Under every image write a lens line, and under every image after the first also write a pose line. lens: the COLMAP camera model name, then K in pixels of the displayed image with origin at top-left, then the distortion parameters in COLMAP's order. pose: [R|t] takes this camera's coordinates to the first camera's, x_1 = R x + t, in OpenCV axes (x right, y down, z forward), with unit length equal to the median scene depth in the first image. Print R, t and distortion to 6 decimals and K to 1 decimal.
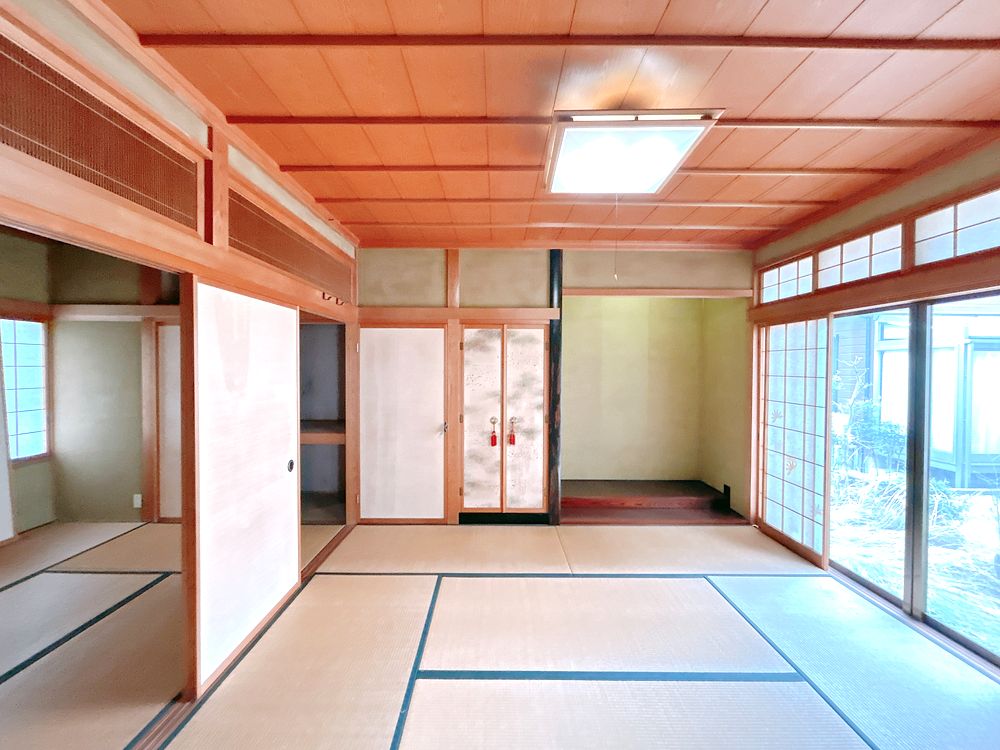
lens RADIAL K [[402.9, 0, 496.9], [0, 402.9, 375.1], [0, 0, 1]] dist [-0.001040, 0.000080]
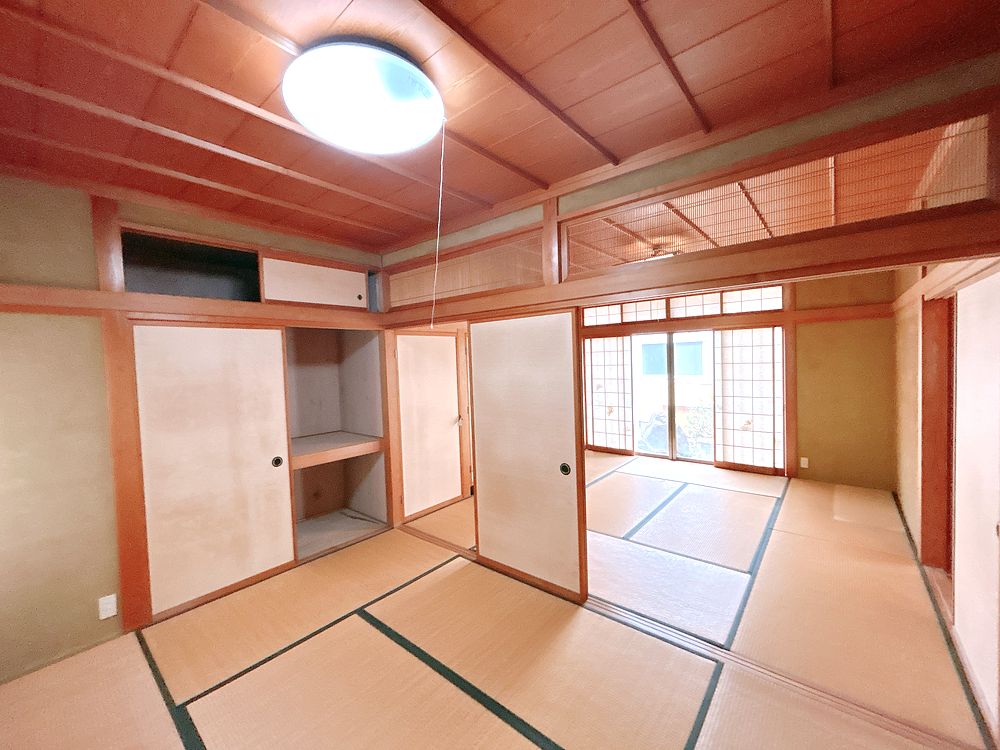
lens RADIAL K [[402.9, 0, 496.9], [0, 402.9, 375.1], [0, 0, 1]] dist [-0.001040, 0.000080]
pose [[0.643931, -0.053994, 0.763176, -1.070243], [0.050696, 0.998326, 0.027855, -0.030258], [-0.763402, 0.020753, 0.645590, 0.156344]]
